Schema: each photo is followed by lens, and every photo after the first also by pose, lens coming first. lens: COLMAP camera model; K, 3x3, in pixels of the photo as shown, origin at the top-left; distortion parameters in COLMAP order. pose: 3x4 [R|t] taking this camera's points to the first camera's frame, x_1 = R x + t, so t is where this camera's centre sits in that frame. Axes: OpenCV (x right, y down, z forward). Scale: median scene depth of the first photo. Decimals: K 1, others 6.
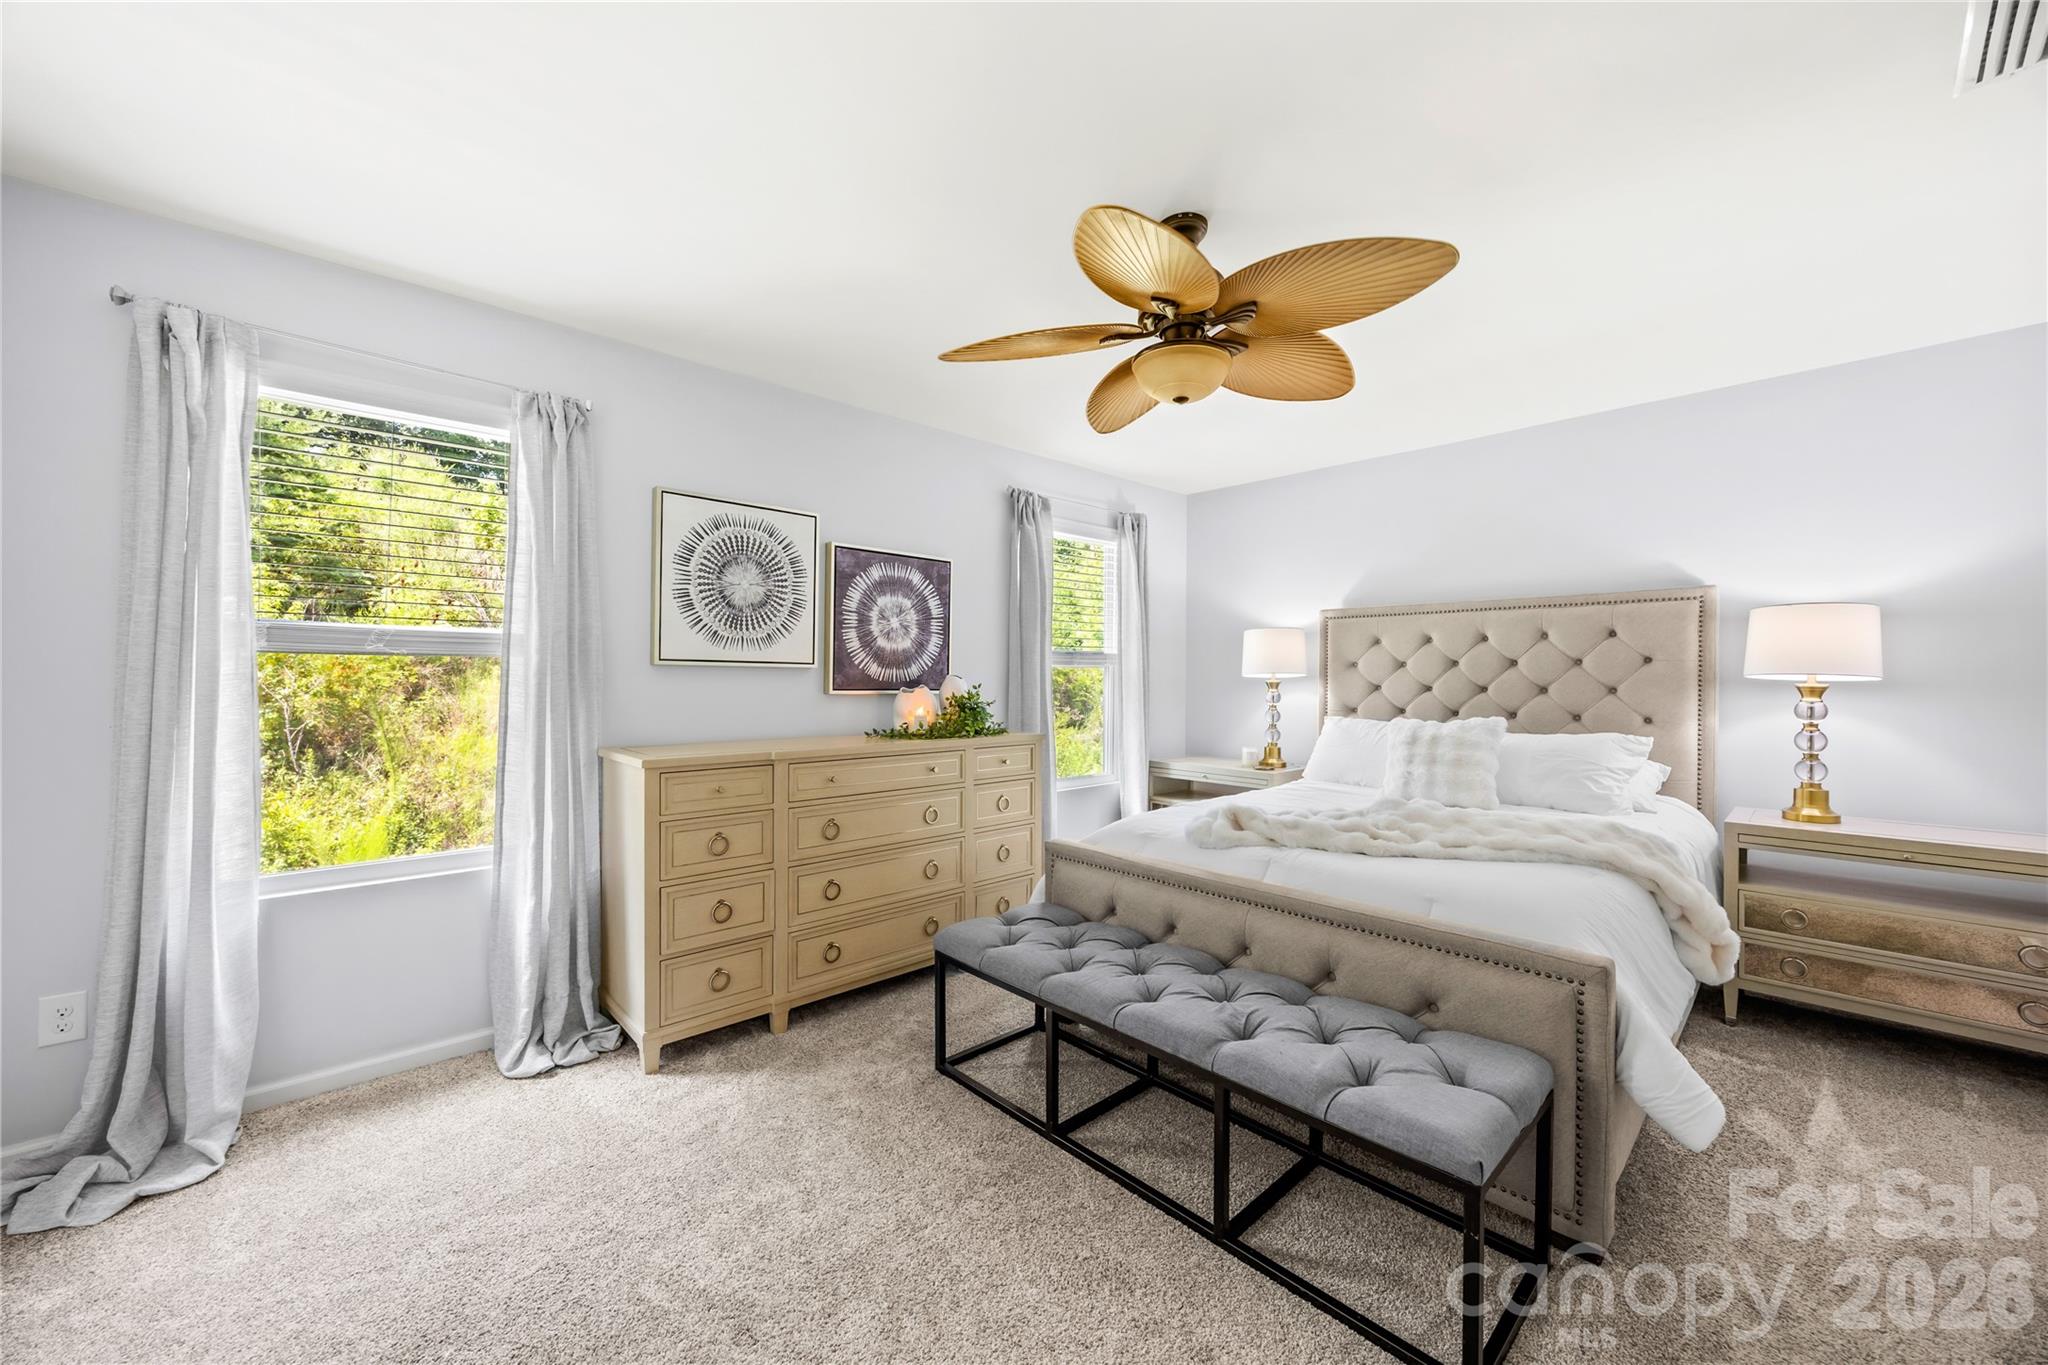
lens RADIAL K [[778.0, 0, 1024.0], [0, 778.0, 682.5], [0, 0, 1]] dist [-0.000601, -0.000053]
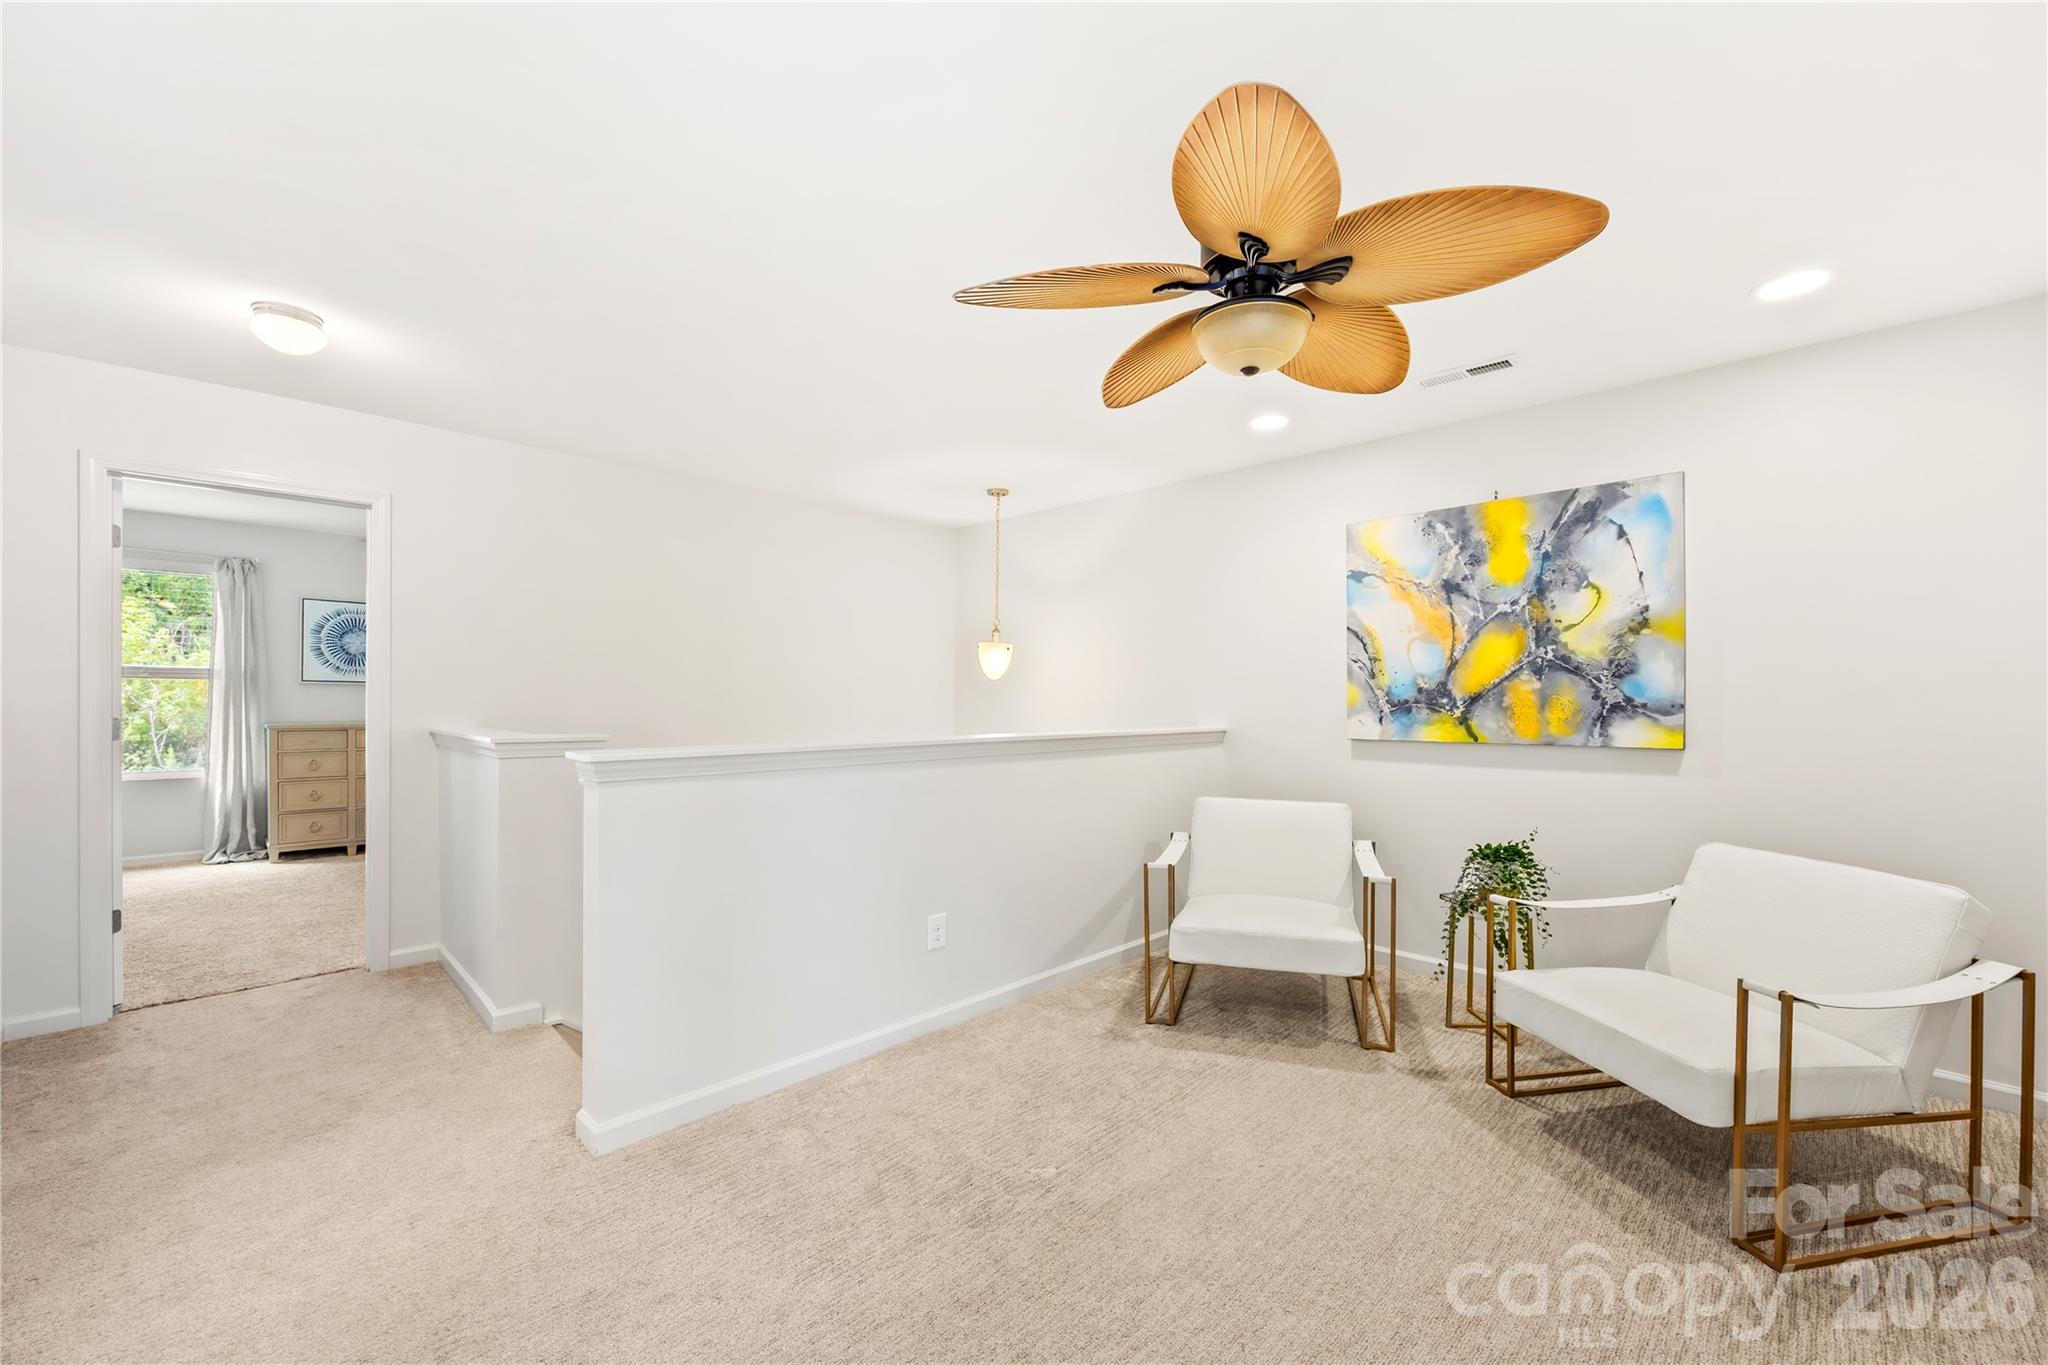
lens RADIAL K [[788.8, 0, 1030.7], [0, 788.8, 699.5], [0, 0, 1]] dist [0.001037, 0.000114]
pose [[0.998334, 0.000475, 0.057695, 1.132333], [-0.000605, 0.999997, 0.002229, 0.011899], [-0.057694, -0.002260, 0.998332, -1.013192]]
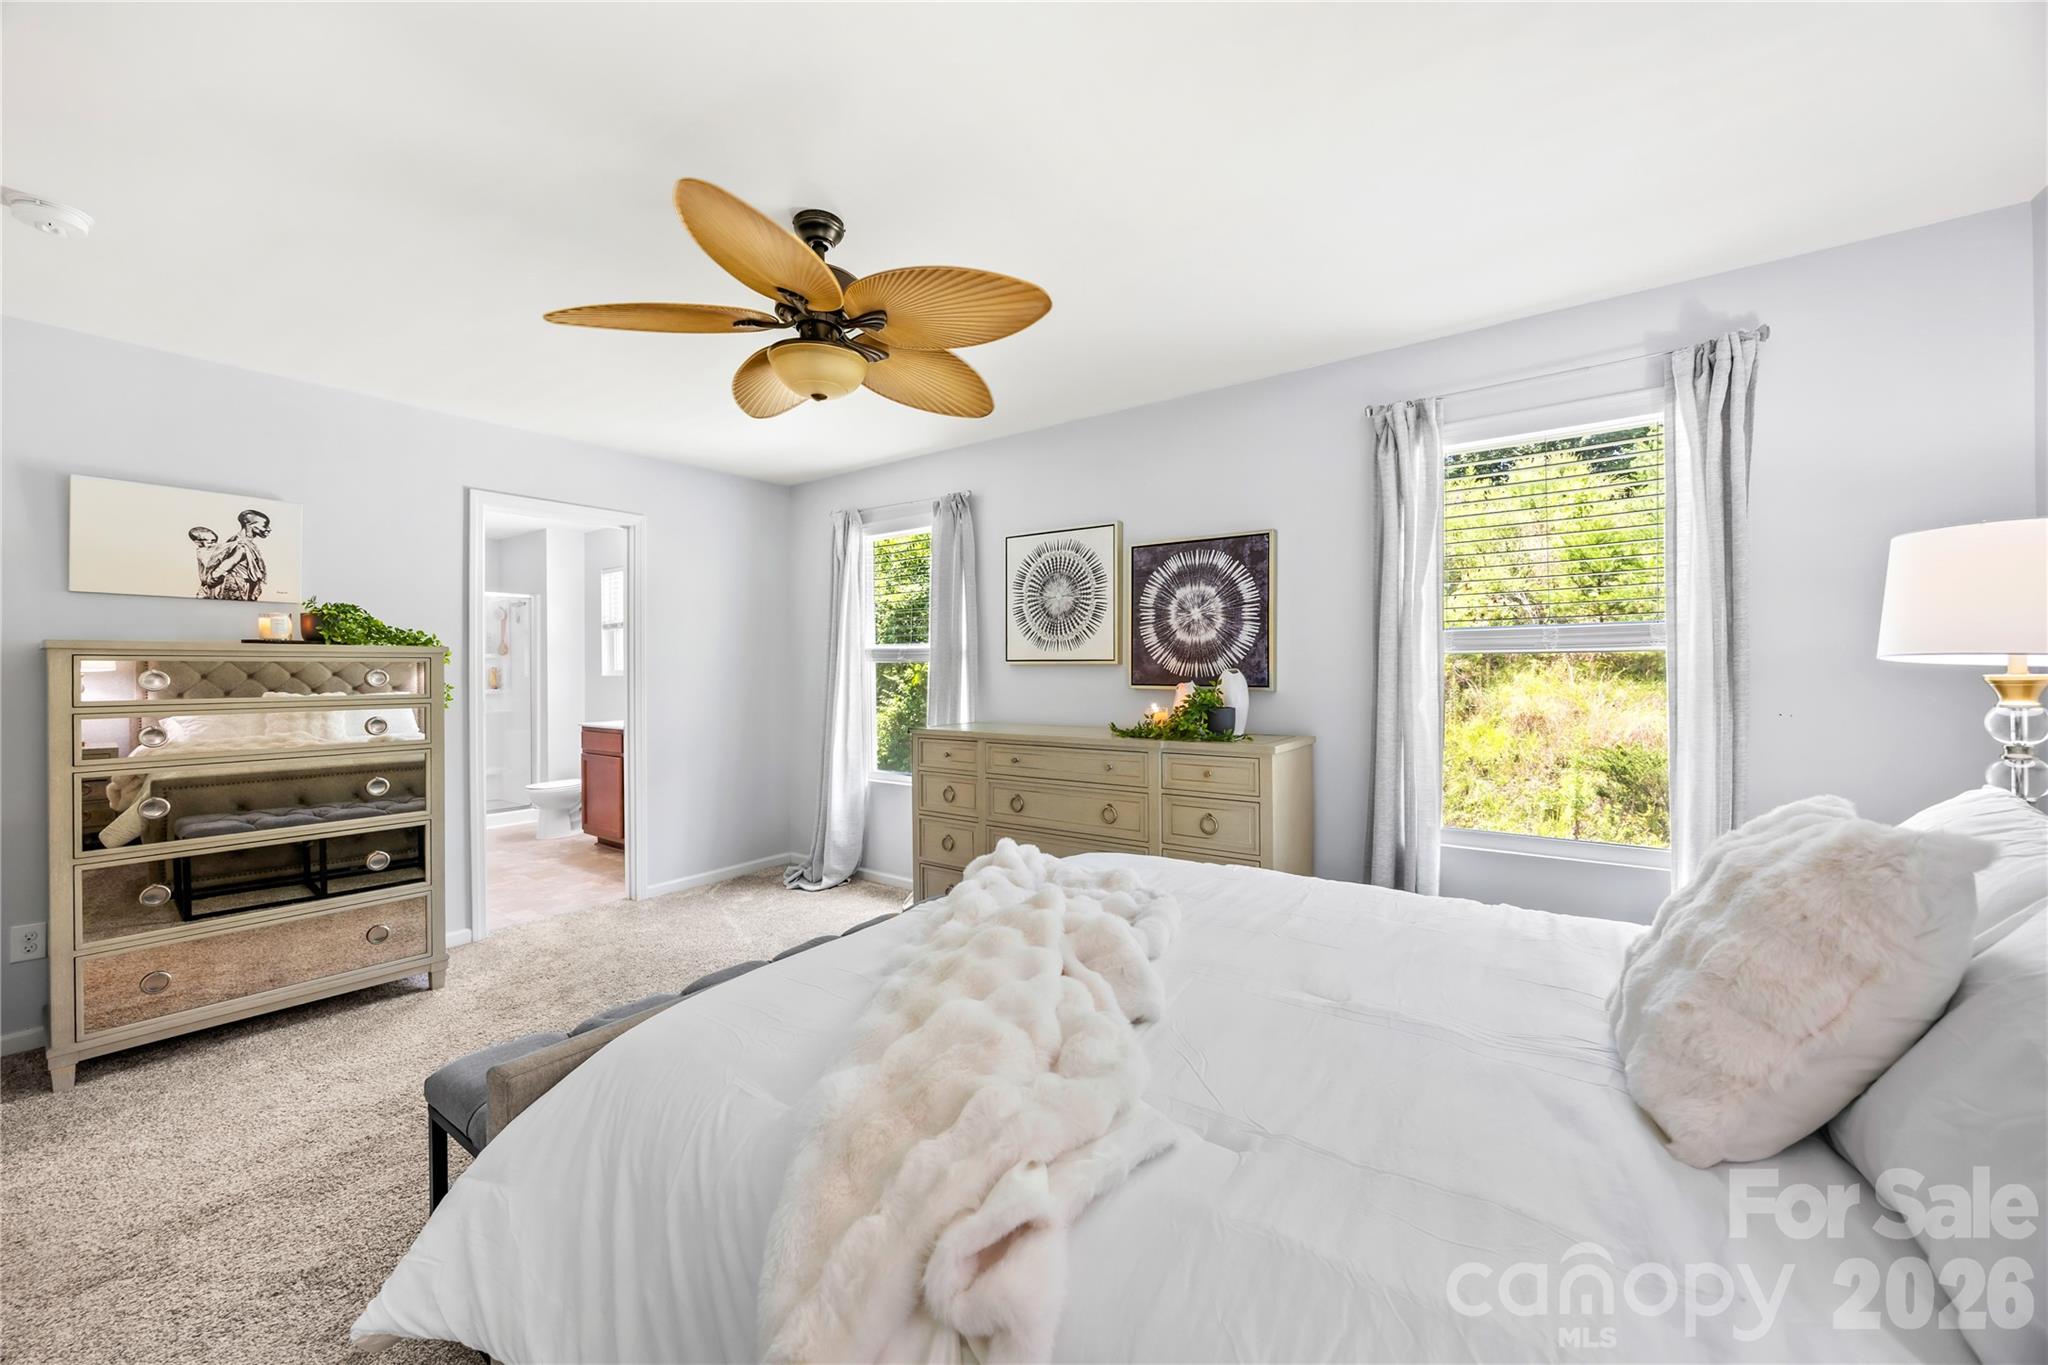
lens RADIAL K [[778.0, 0, 1024.0], [0, 778.0, 682.5], [0, 0, 1]] dist [-0.000601, -0.000053]
pose [[0.202139, 0.002591, -0.979353, 0.747285], [-0.003825, 0.999991, 0.001856, 0.005082], [0.979349, 0.003371, 0.202147, 0.641726]]
